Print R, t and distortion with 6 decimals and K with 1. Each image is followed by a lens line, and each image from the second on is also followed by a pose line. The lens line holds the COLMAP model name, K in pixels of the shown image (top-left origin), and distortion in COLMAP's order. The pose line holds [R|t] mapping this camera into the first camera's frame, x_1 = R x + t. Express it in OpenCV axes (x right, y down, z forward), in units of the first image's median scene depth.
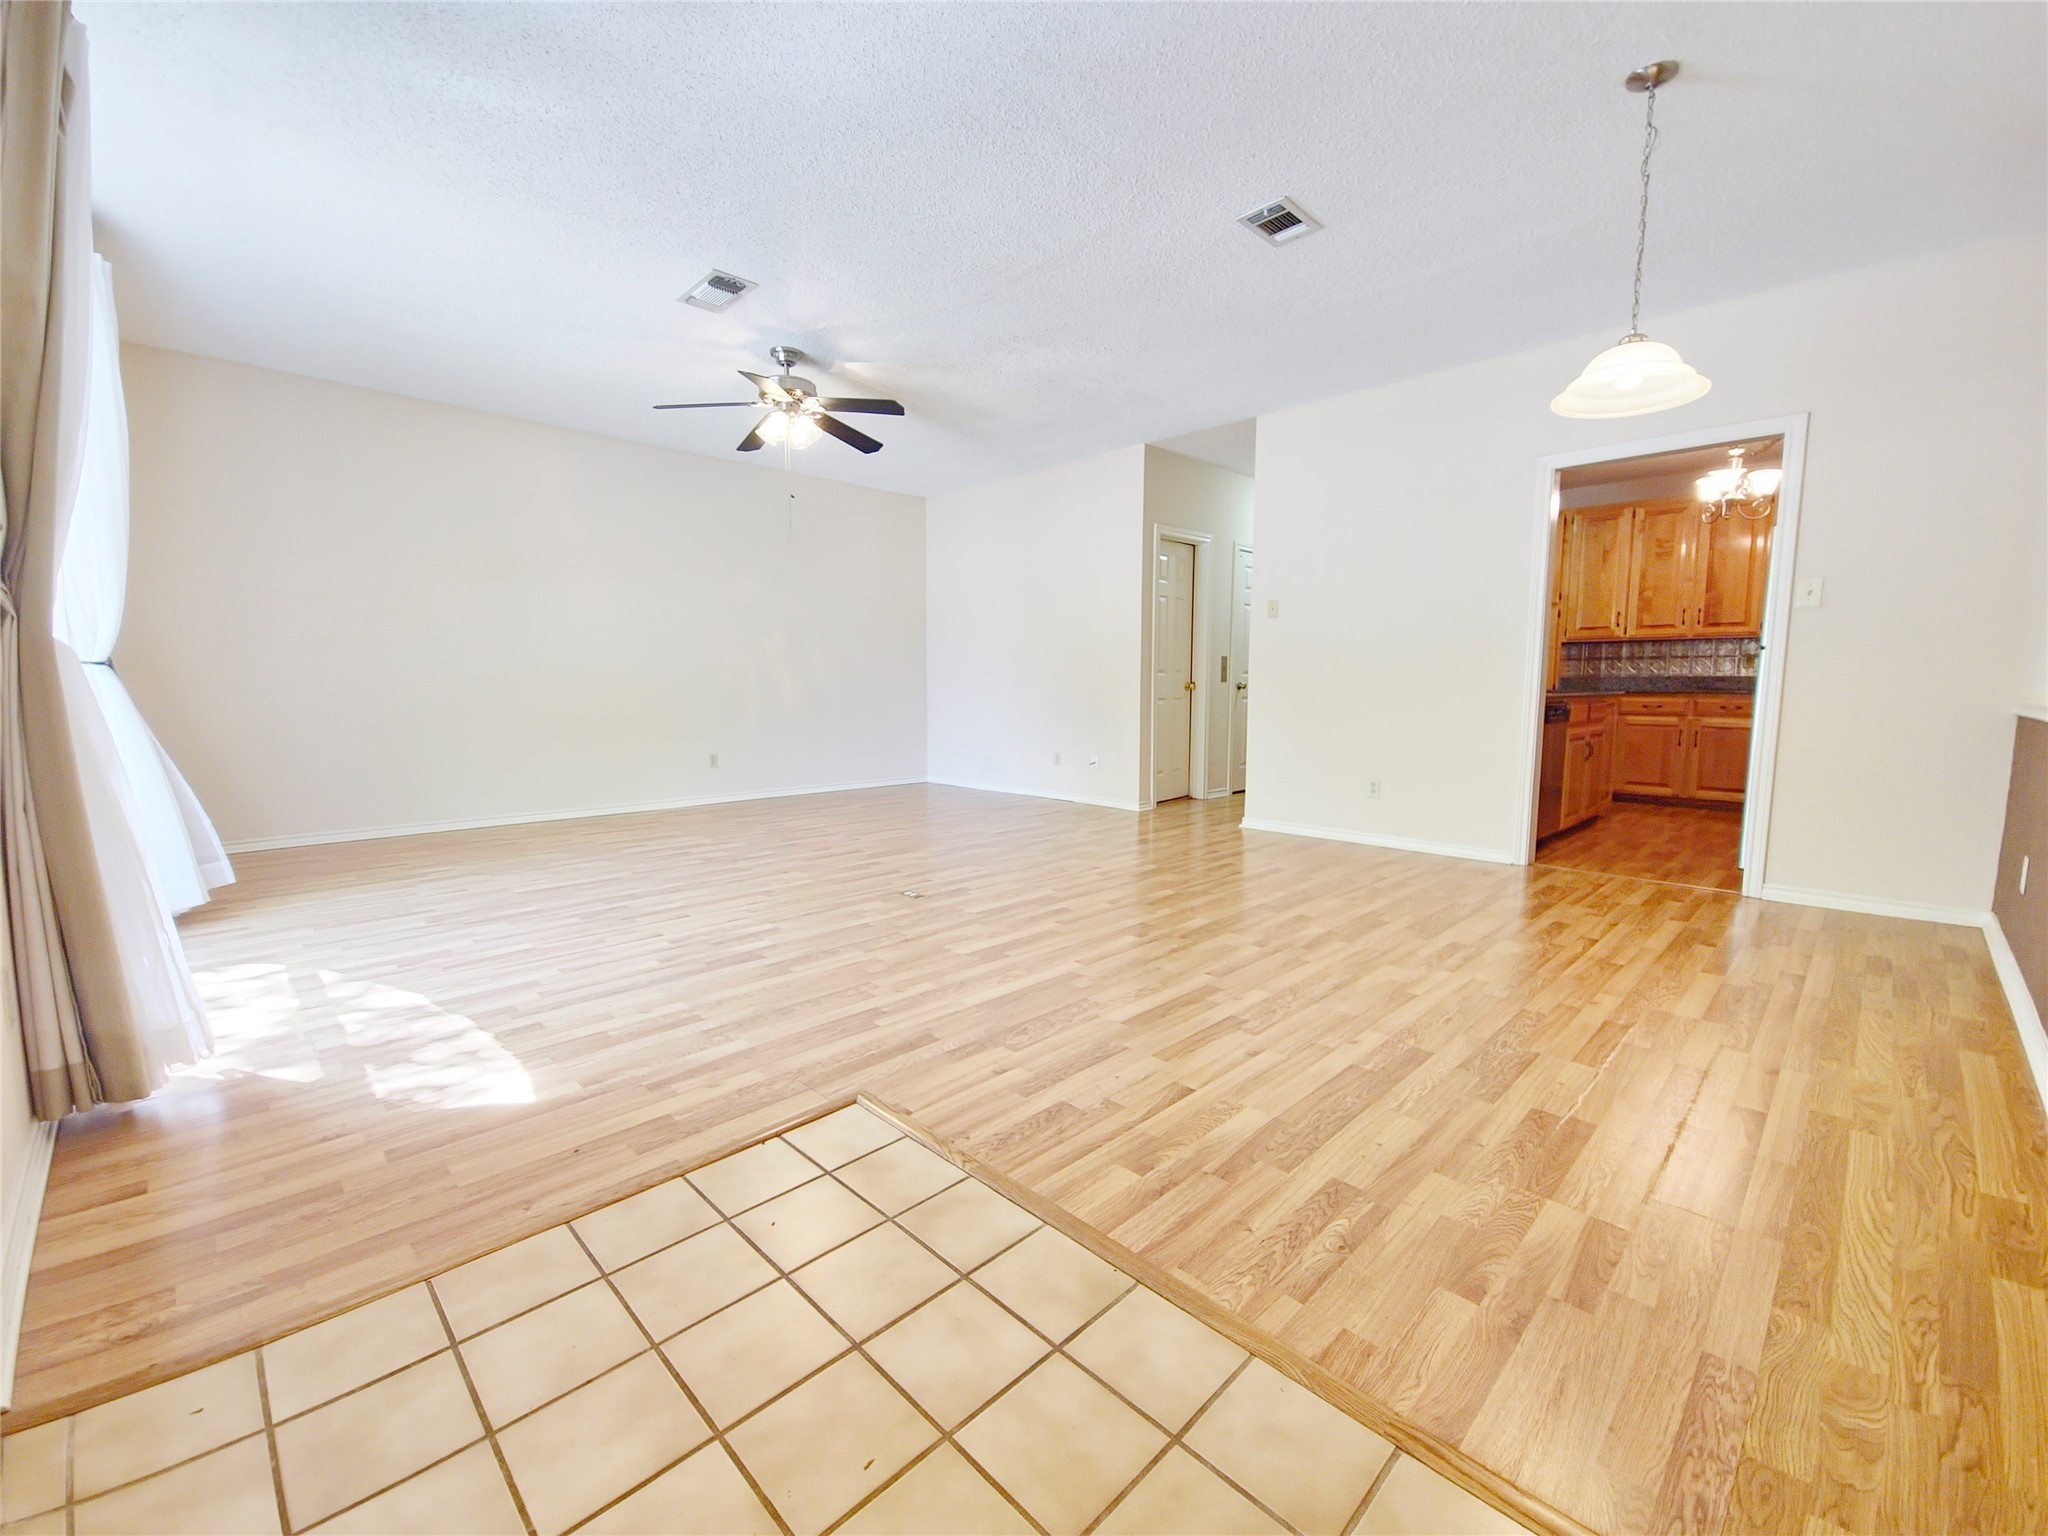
lens RADIAL K [[849.0, 0, 1033.3], [0, 849.0, 764.8], [0, 0, 1]] dist [-0.002589, -0.001282]
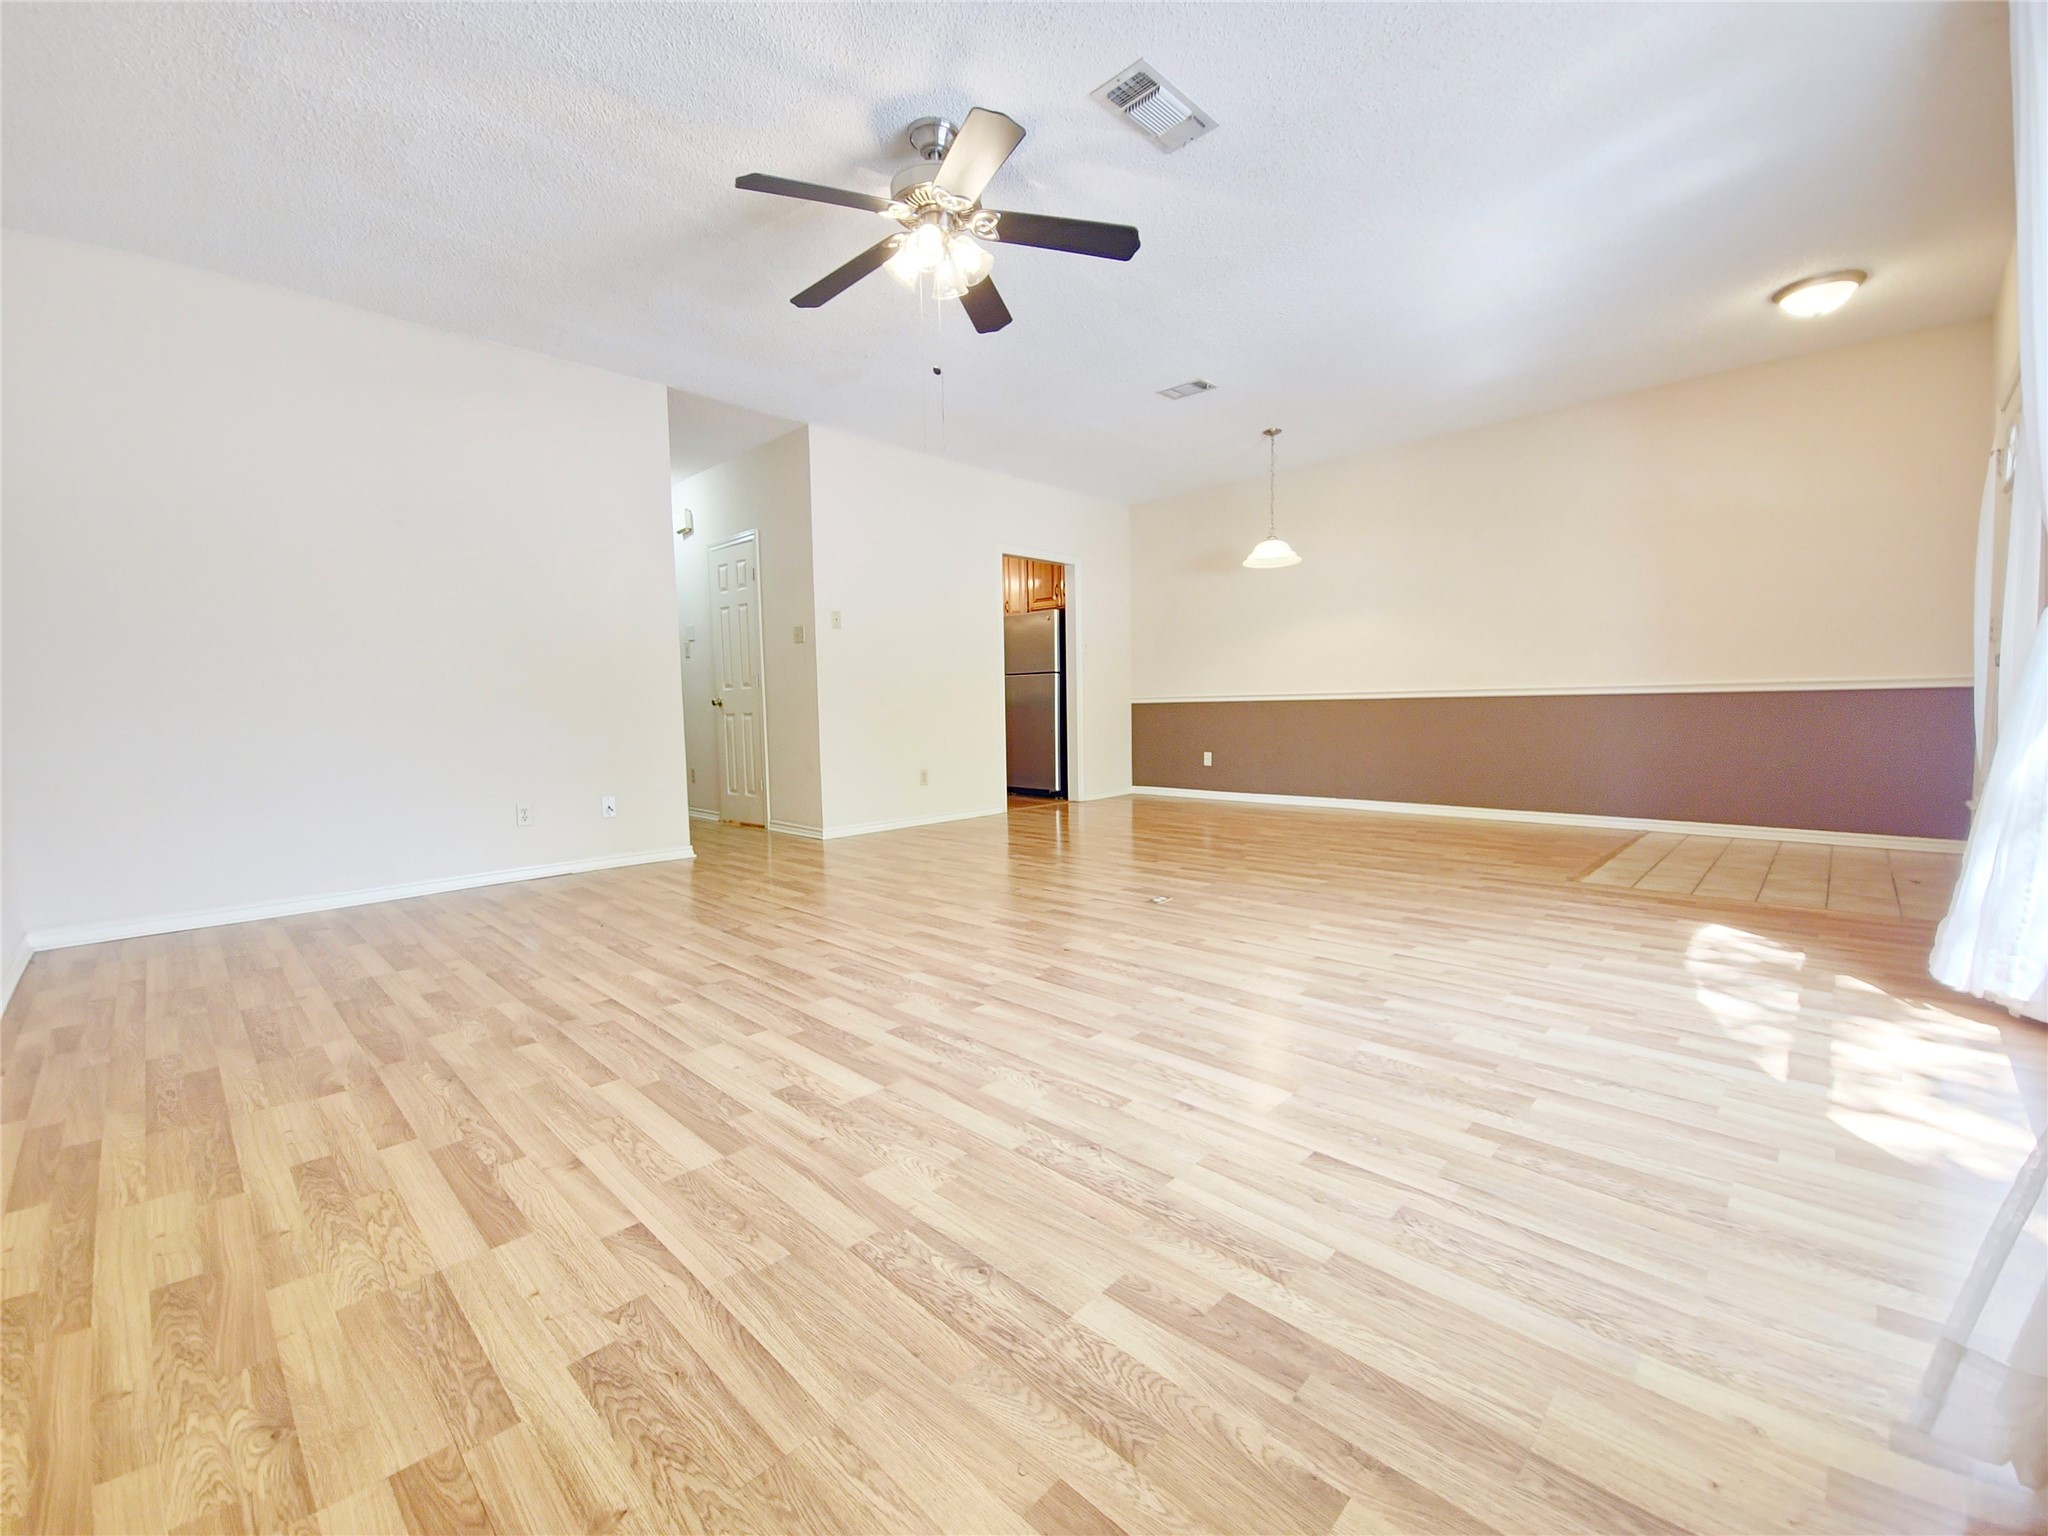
lens RADIAL K [[849.0, 0, 1035.2], [0, 849.0, 769.1], [0, 0, 1]] dist [-0.002589, -0.001282]
pose [[-0.024289, -0.069707, 0.997272, -1.452735], [0.112752, 0.991010, 0.072015, -0.101515], [-0.993326, 0.114194, -0.016211, 1.544979]]
